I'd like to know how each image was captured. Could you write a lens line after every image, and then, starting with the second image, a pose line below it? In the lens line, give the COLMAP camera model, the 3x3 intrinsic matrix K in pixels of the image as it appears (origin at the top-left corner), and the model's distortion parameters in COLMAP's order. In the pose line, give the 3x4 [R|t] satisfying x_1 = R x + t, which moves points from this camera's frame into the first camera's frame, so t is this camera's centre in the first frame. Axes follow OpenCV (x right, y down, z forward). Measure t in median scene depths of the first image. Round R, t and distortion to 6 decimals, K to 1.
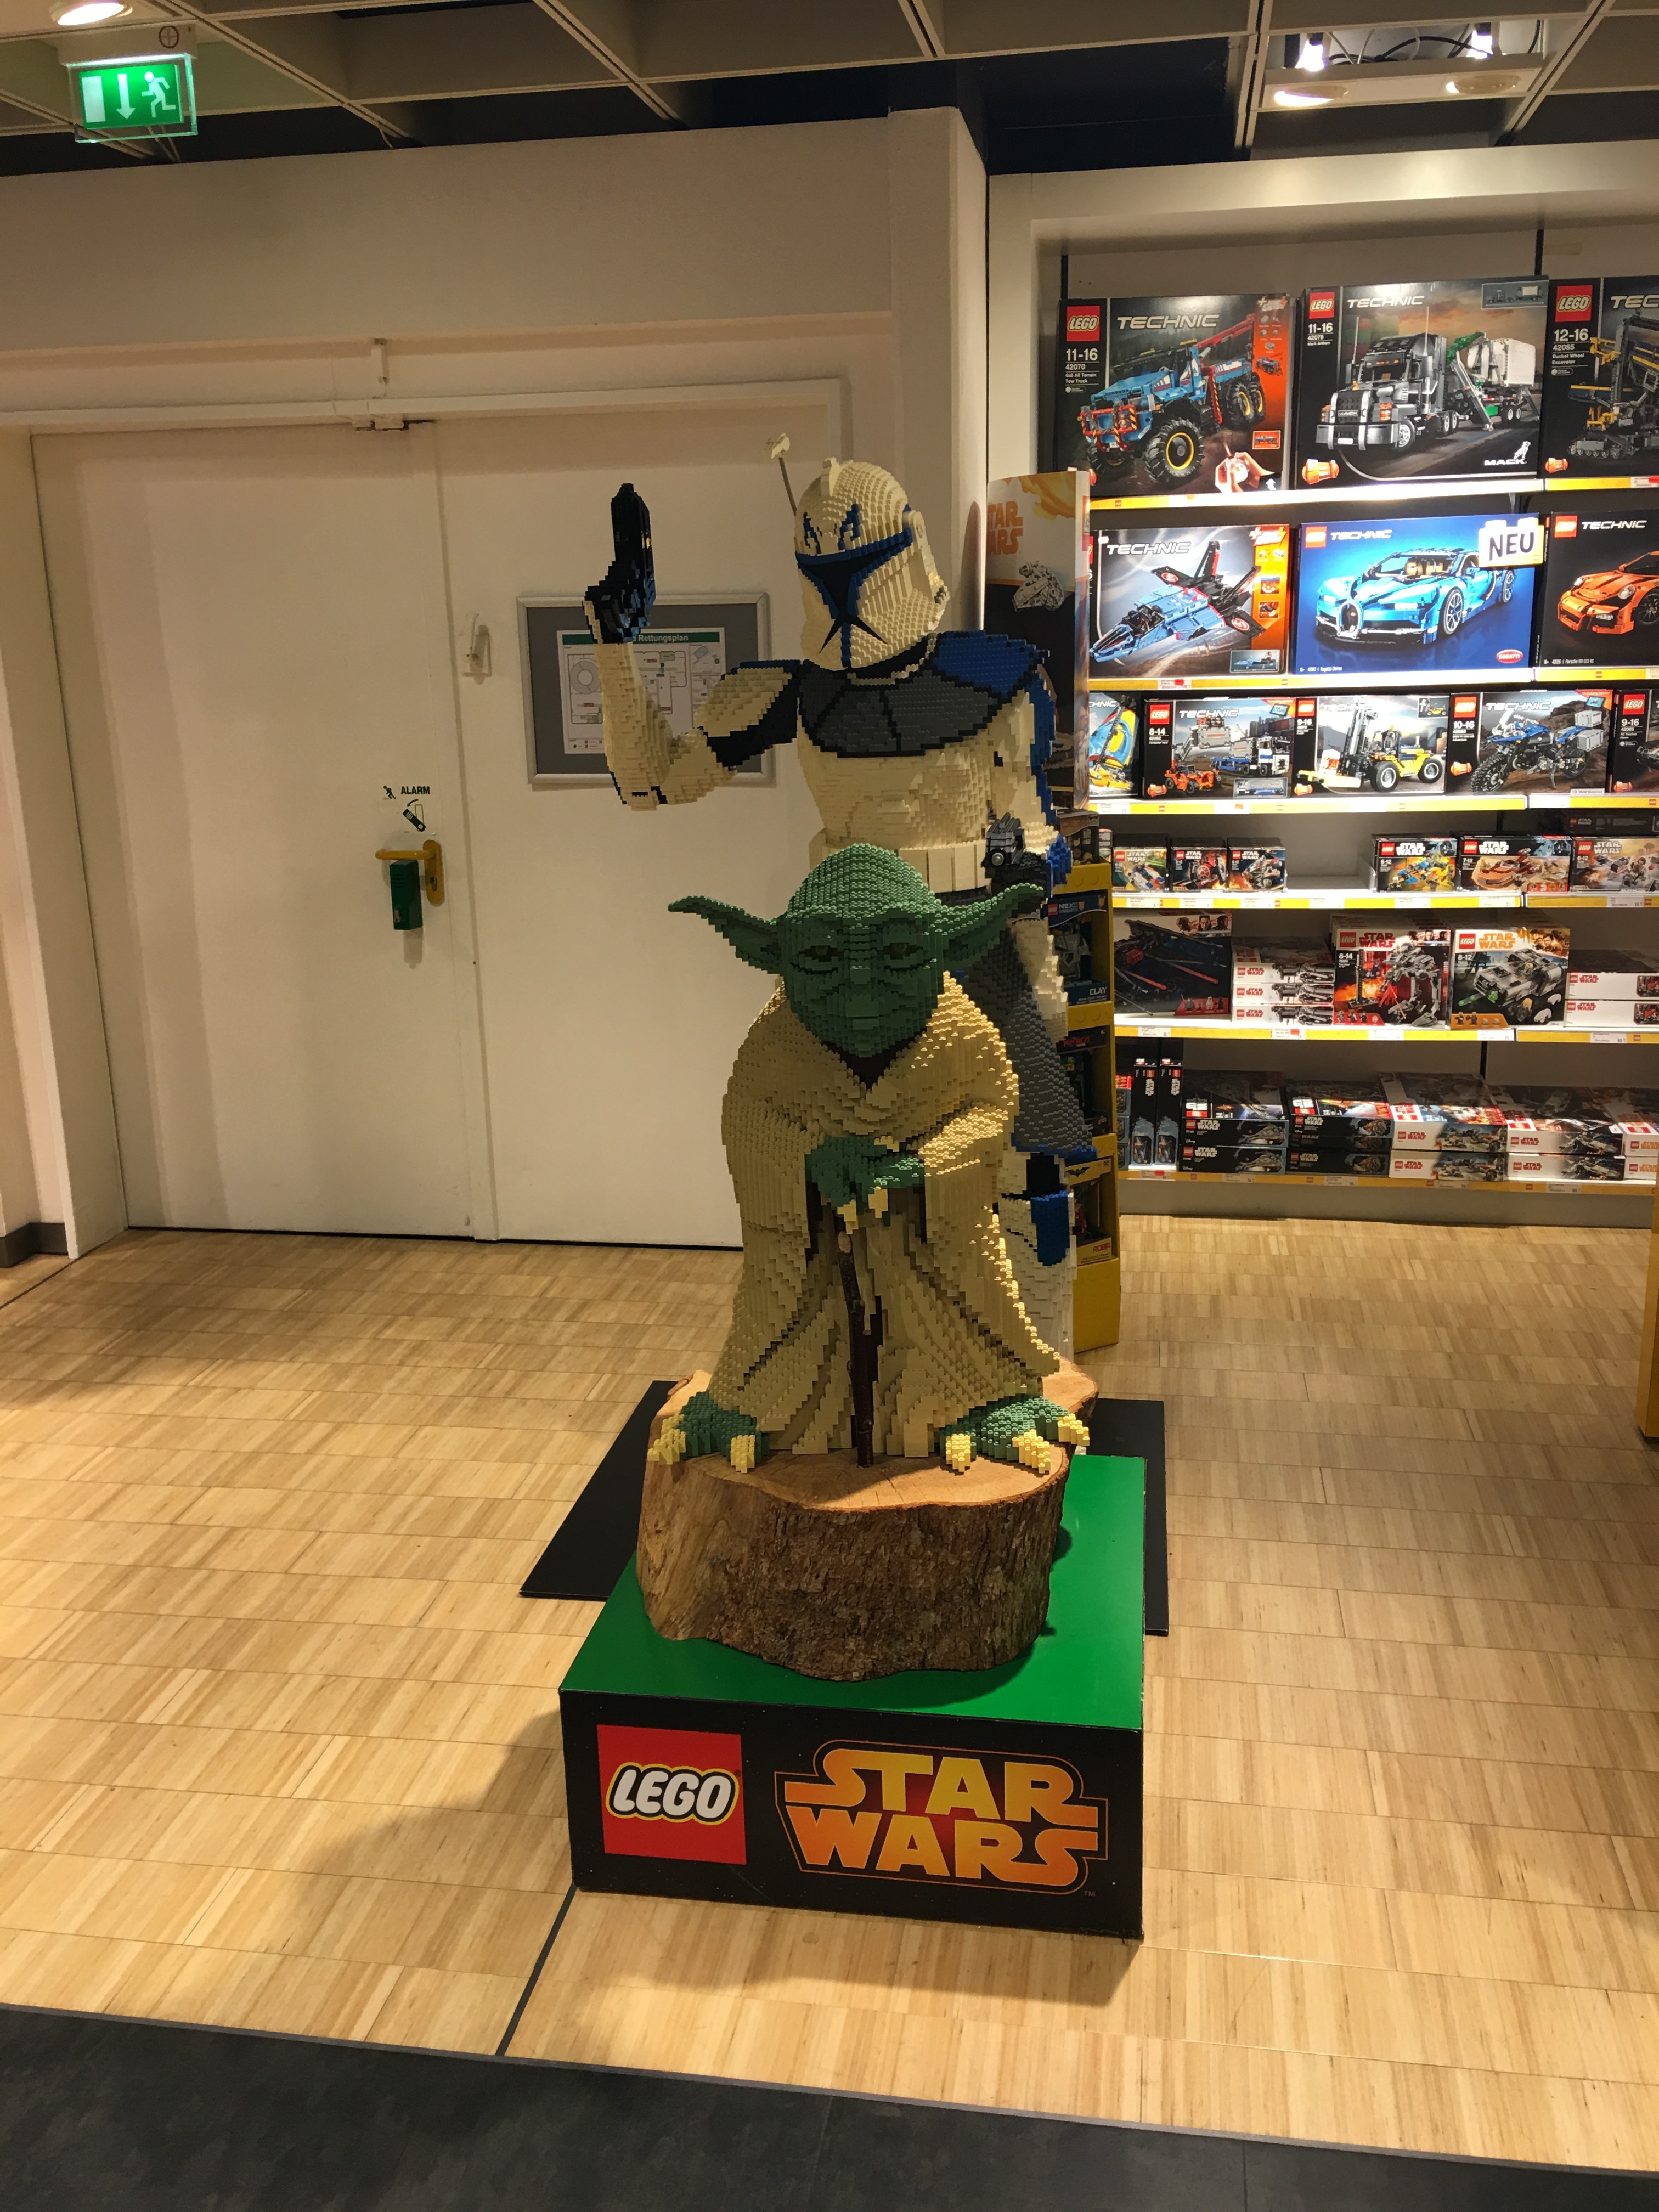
lens RADIAL K [[1974.7, 0, 817.3], [0, 1974.7, 1114.8], [0, 0, 1]] dist [0.110657, -0.181523]
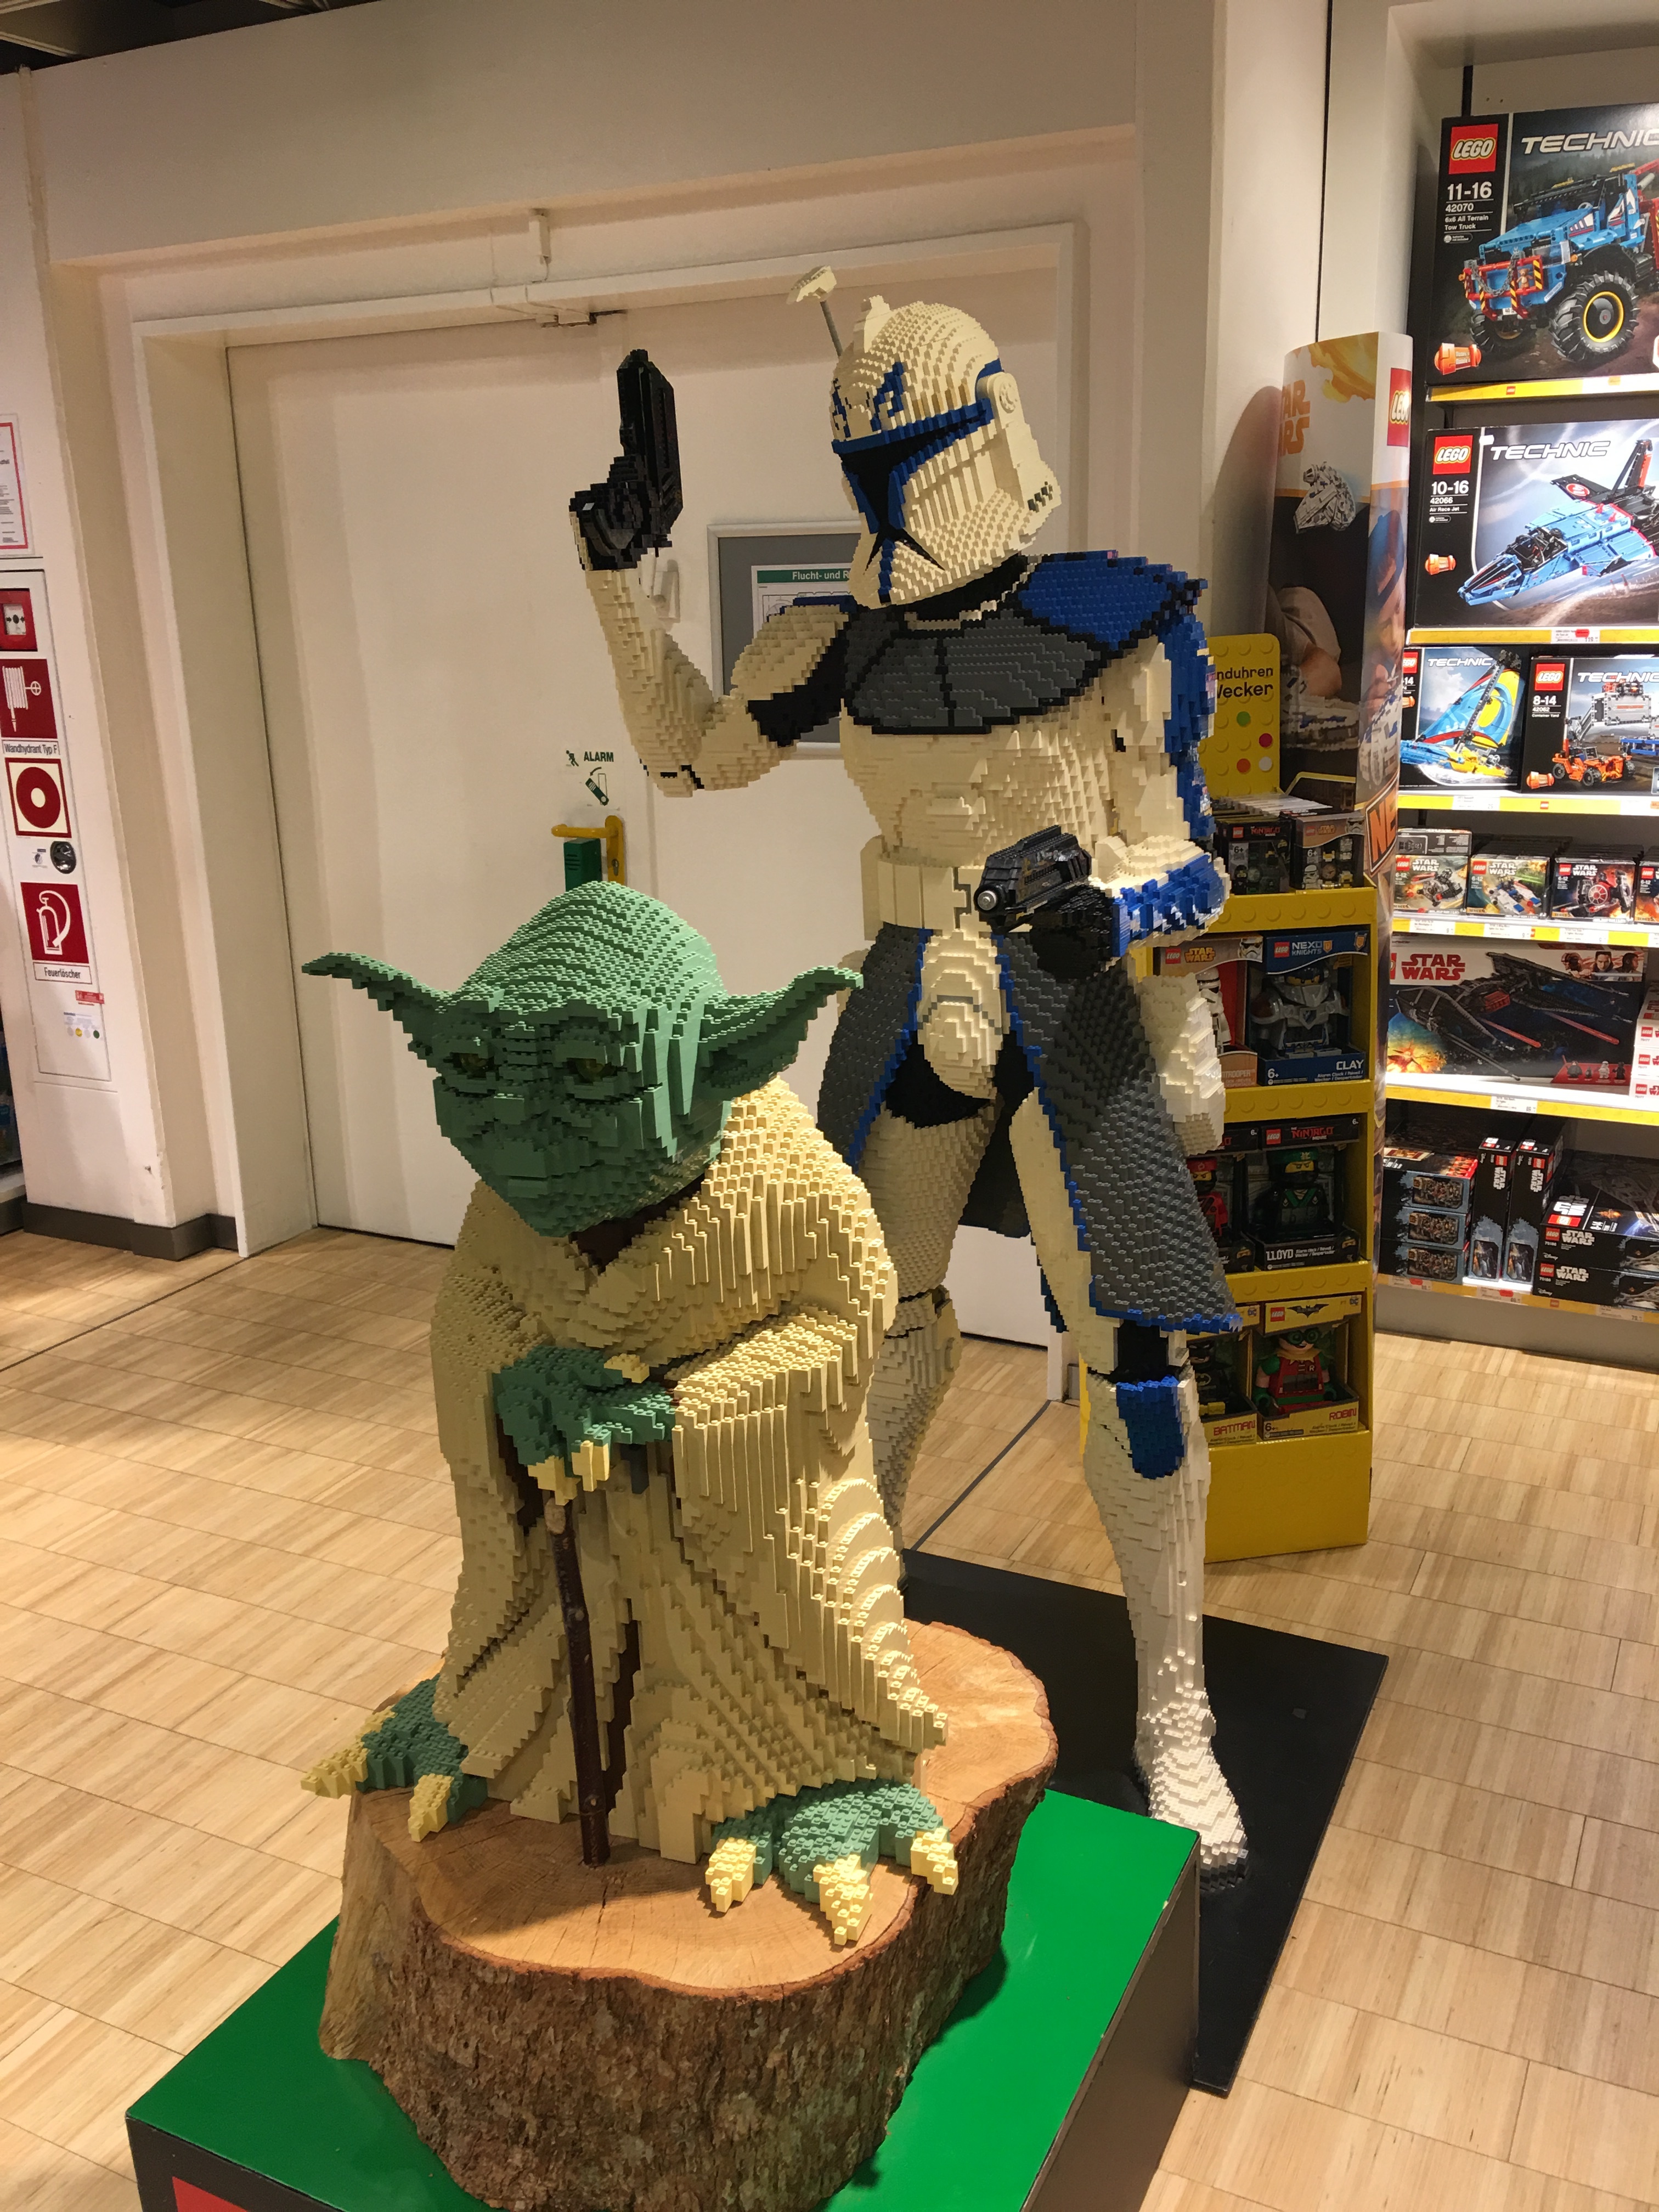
lens RADIAL K [[1974.7, 0, 764.3], [0, 1974.7, 1110.1], [0, 0, 1]] dist [0.110657, -0.181523]
pose [[0.954387, 0.078750, -0.287999, 0.165679], [-0.073302, 0.996868, 0.029672, -0.058131], [0.289434, -0.007207, 0.957171, 0.281232]]
